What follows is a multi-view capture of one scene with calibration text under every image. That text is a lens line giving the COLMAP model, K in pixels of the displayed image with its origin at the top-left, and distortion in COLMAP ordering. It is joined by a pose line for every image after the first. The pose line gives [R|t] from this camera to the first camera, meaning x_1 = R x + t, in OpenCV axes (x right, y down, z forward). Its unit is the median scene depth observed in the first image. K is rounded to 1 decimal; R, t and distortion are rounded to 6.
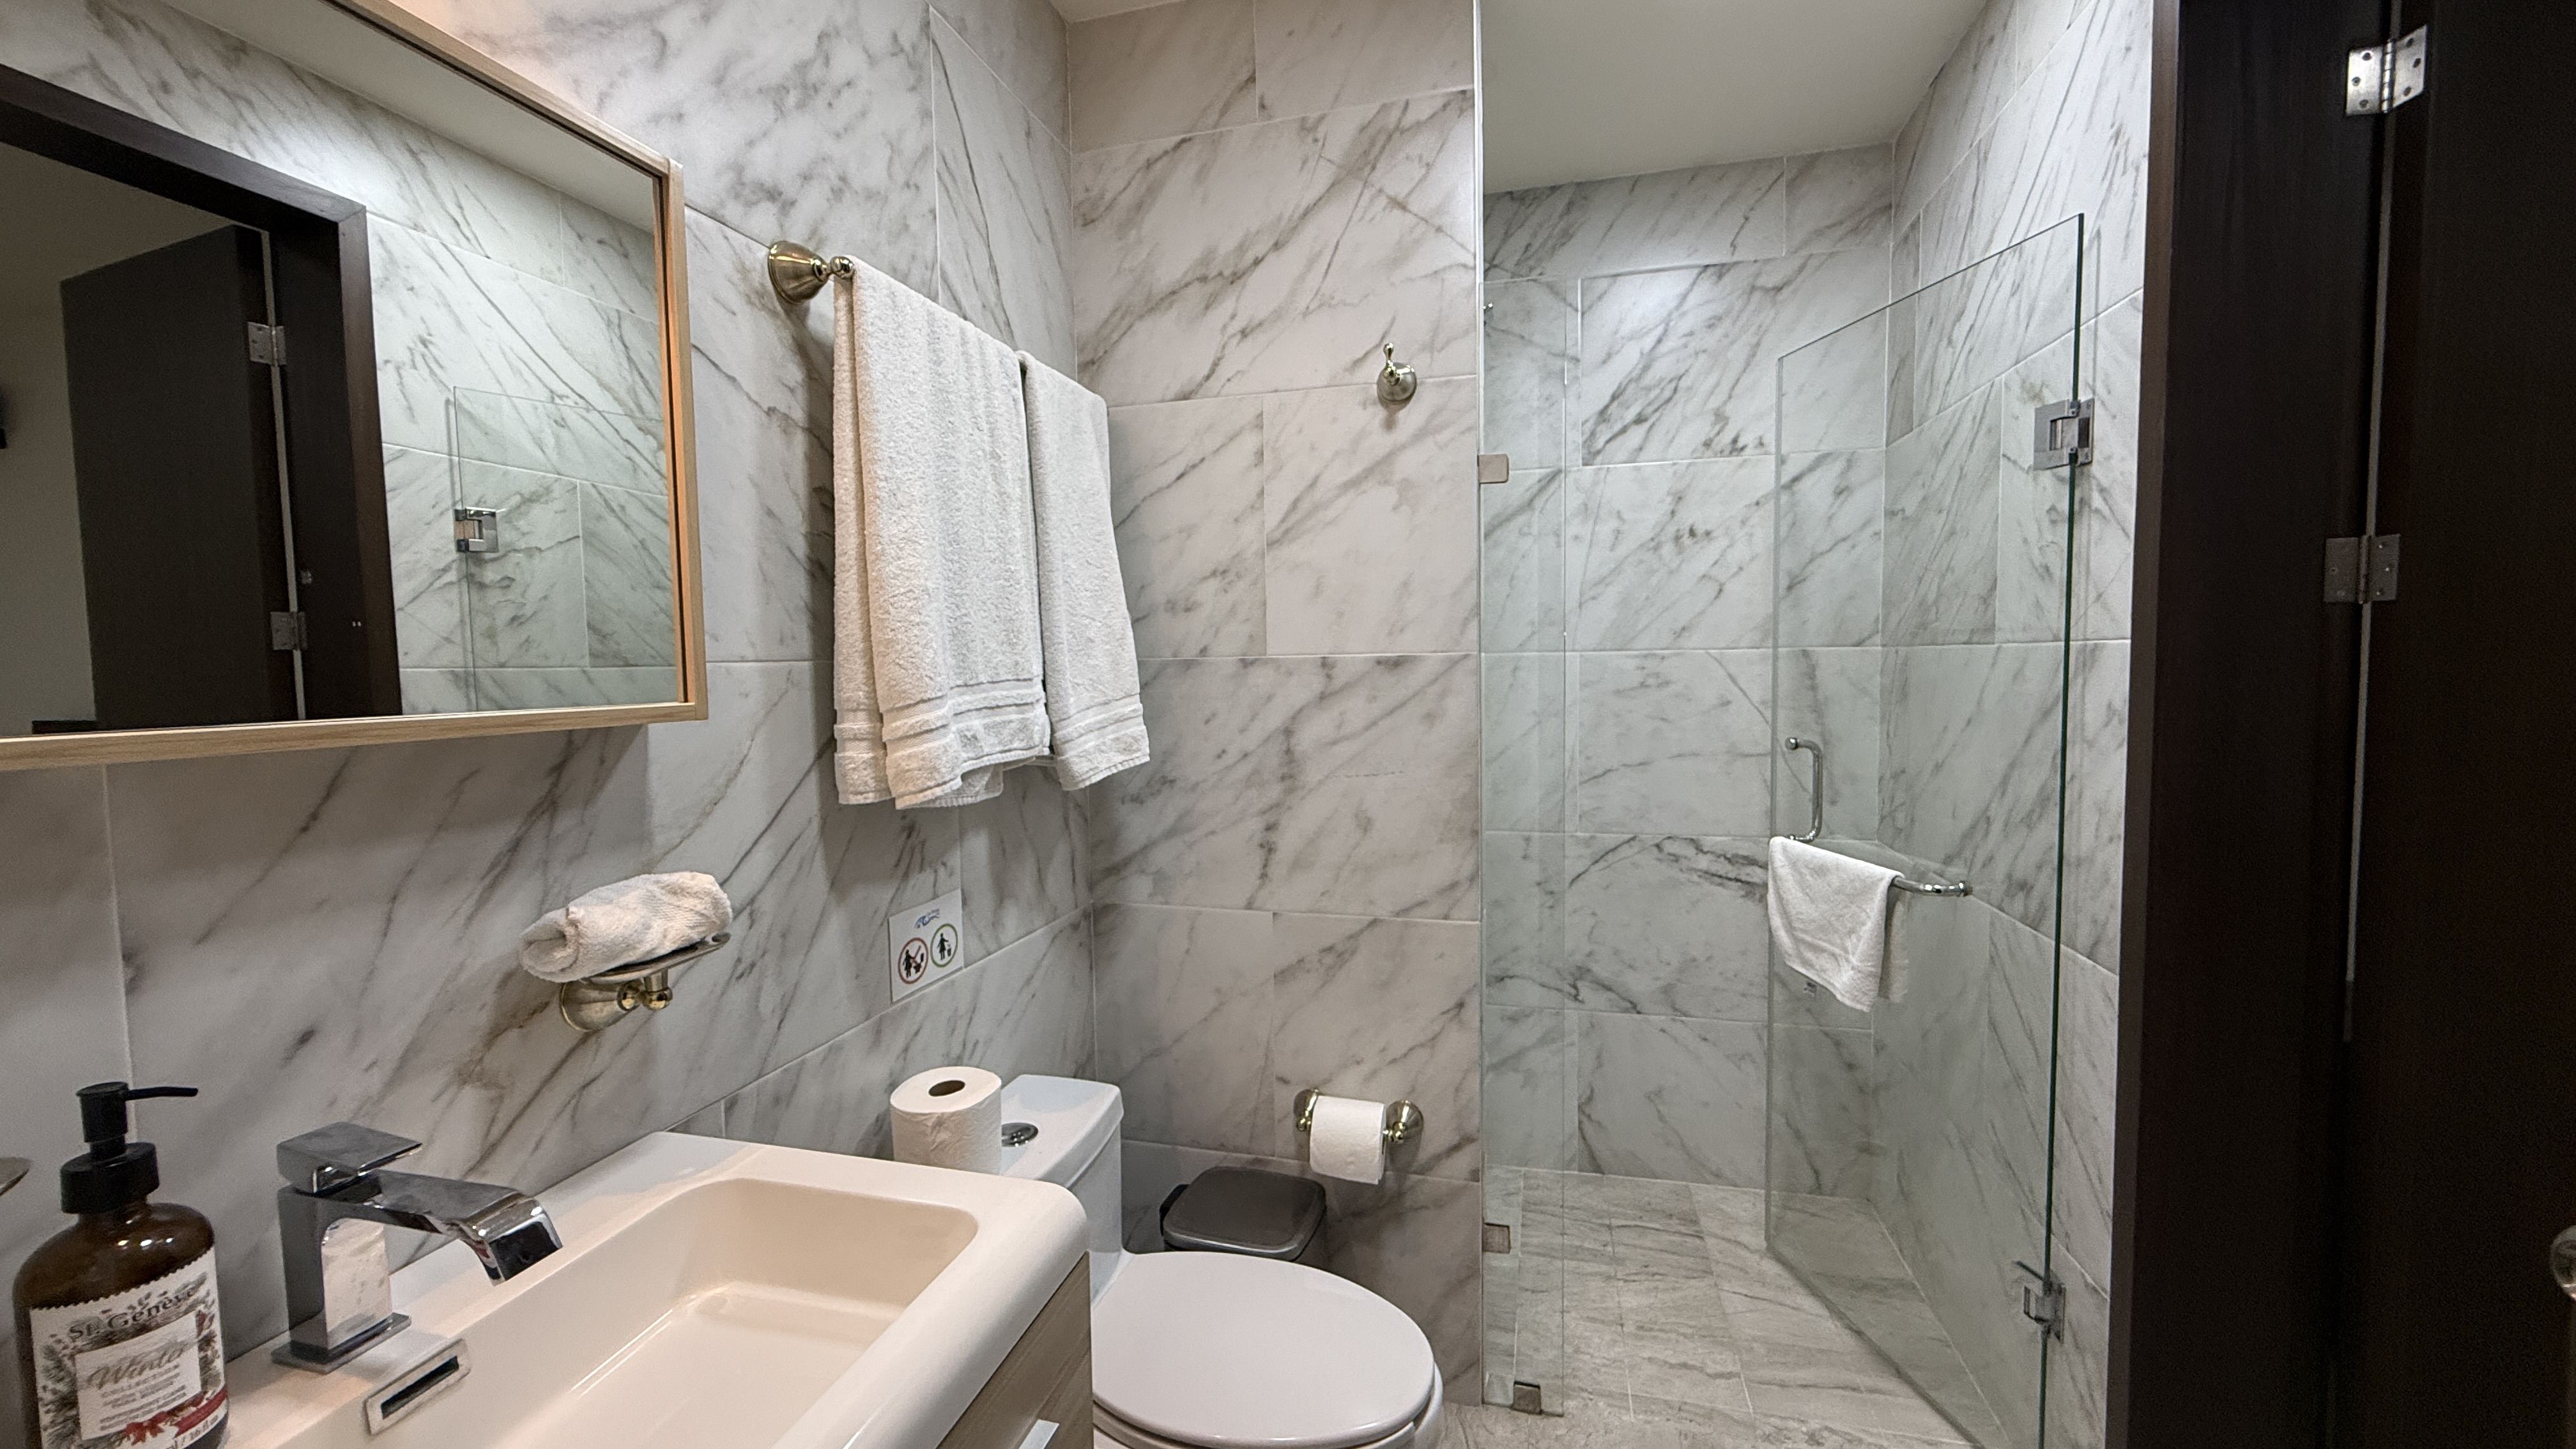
lens RADIAL K [[1025.8, 0, 1276.9], [0, 1025.8, 724.6], [0, 0, 1]] dist [-0.000332, 0.000196]
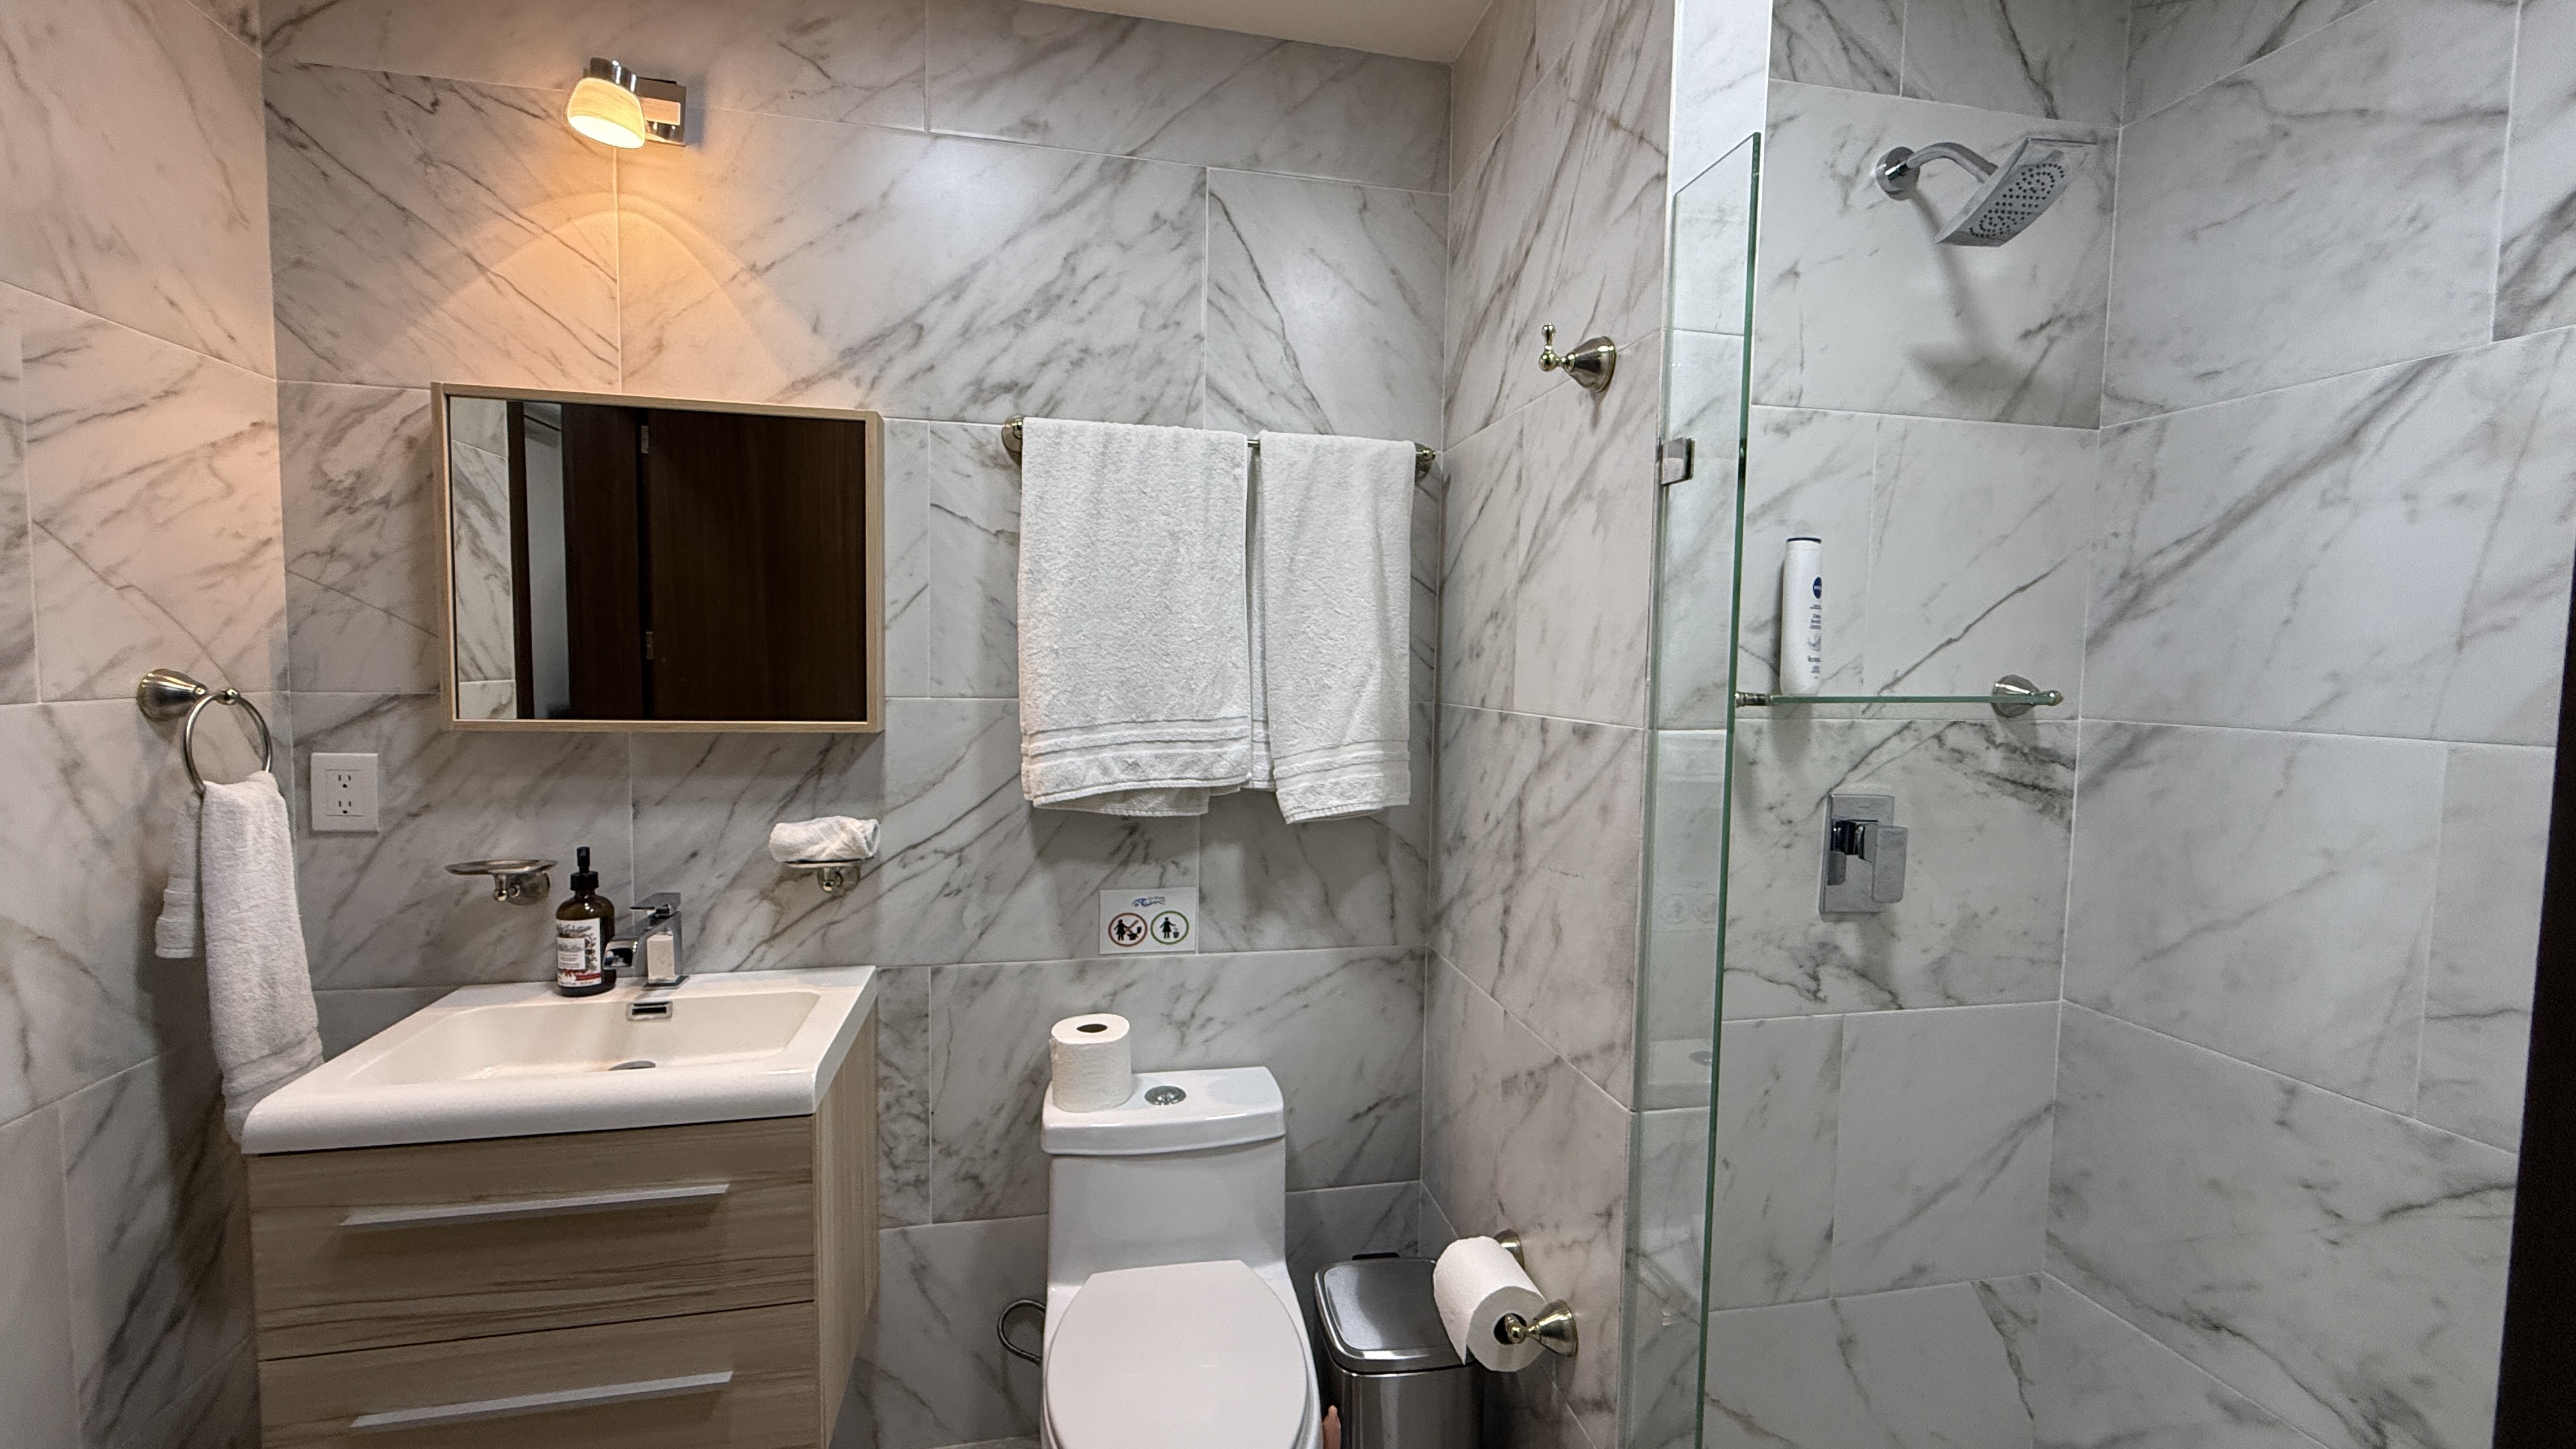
lens RADIAL K [[1025.8, 0, 1276.9], [0, 1025.8, 724.6], [0, 0, 1]] dist [-0.000332, 0.000196]
pose [[0.449365, 0.080220, -0.889739, 0.826588], [-0.080295, 0.995556, 0.049208, -0.102504], [0.889732, 0.049329, 0.453809, 0.540205]]
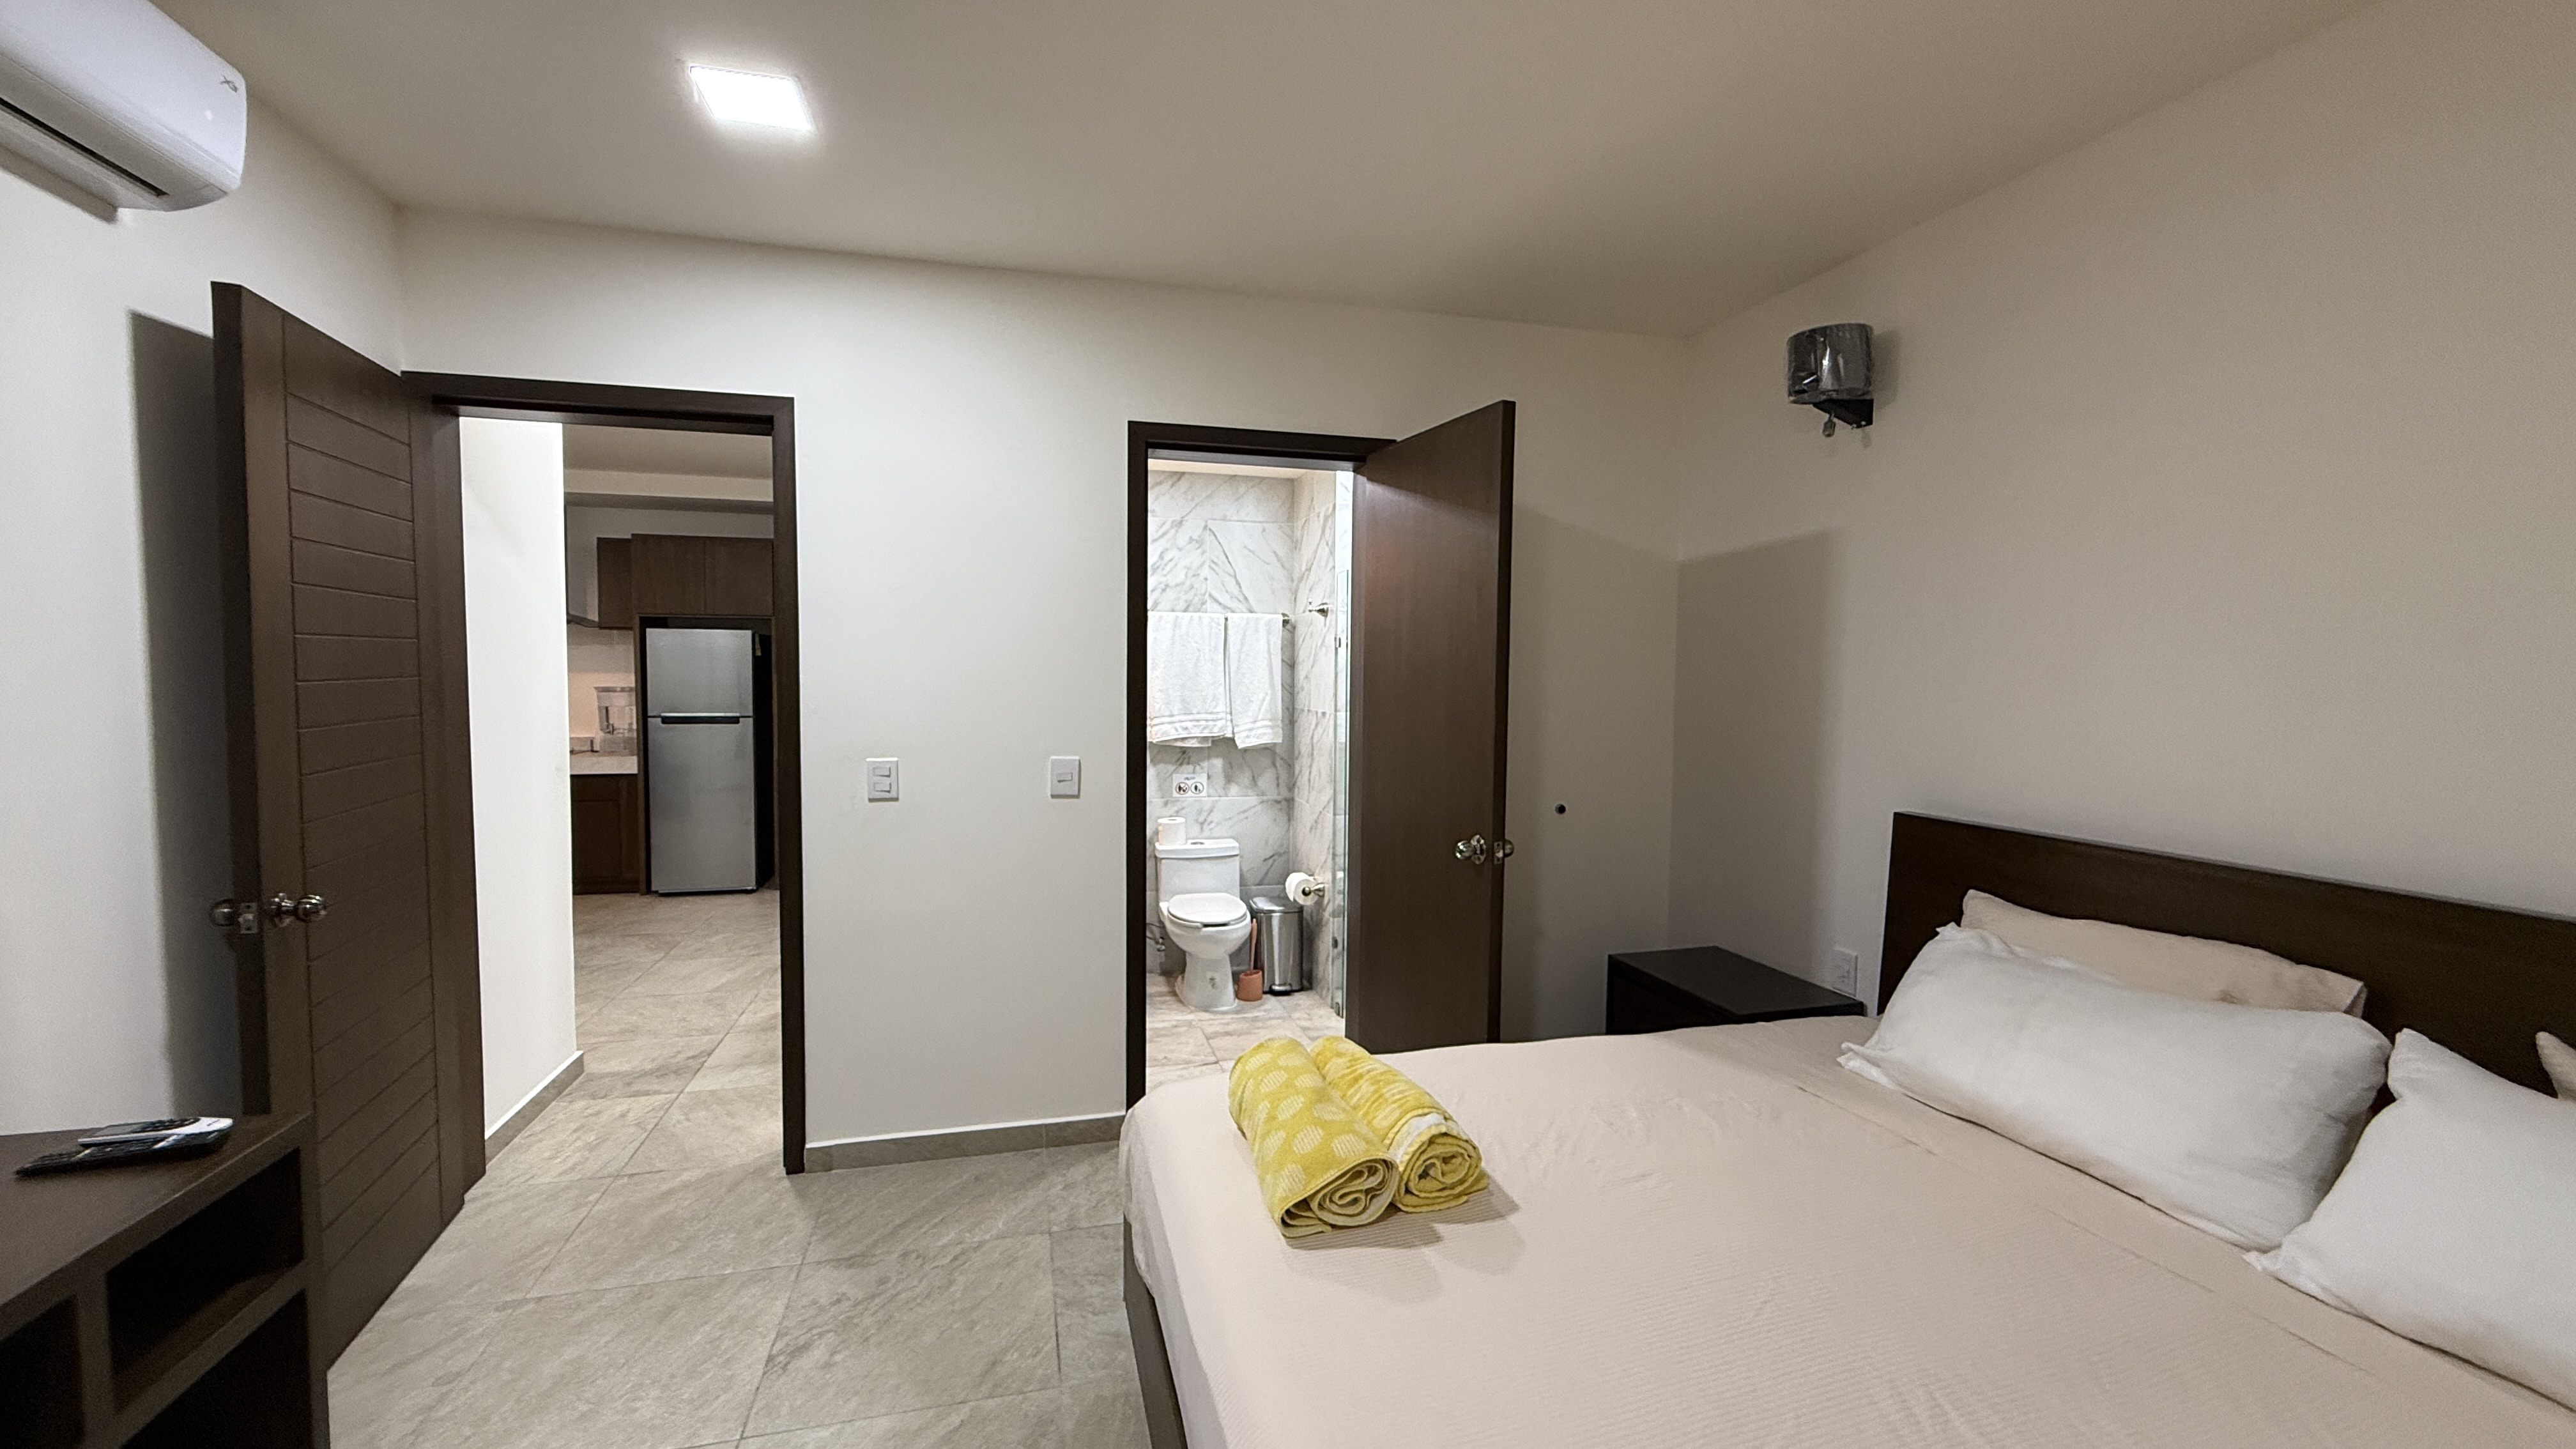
lens RADIAL K [[1025.8, 0, 1276.9], [0, 1025.8, 724.6], [0, 0, 1]] dist [-0.000332, 0.000196]
pose [[0.490971, 0.068122, -0.868508, 2.818594], [-0.070551, 0.996773, 0.038300, -0.151333], [0.868314, 0.042470, 0.494193, -0.491567]]
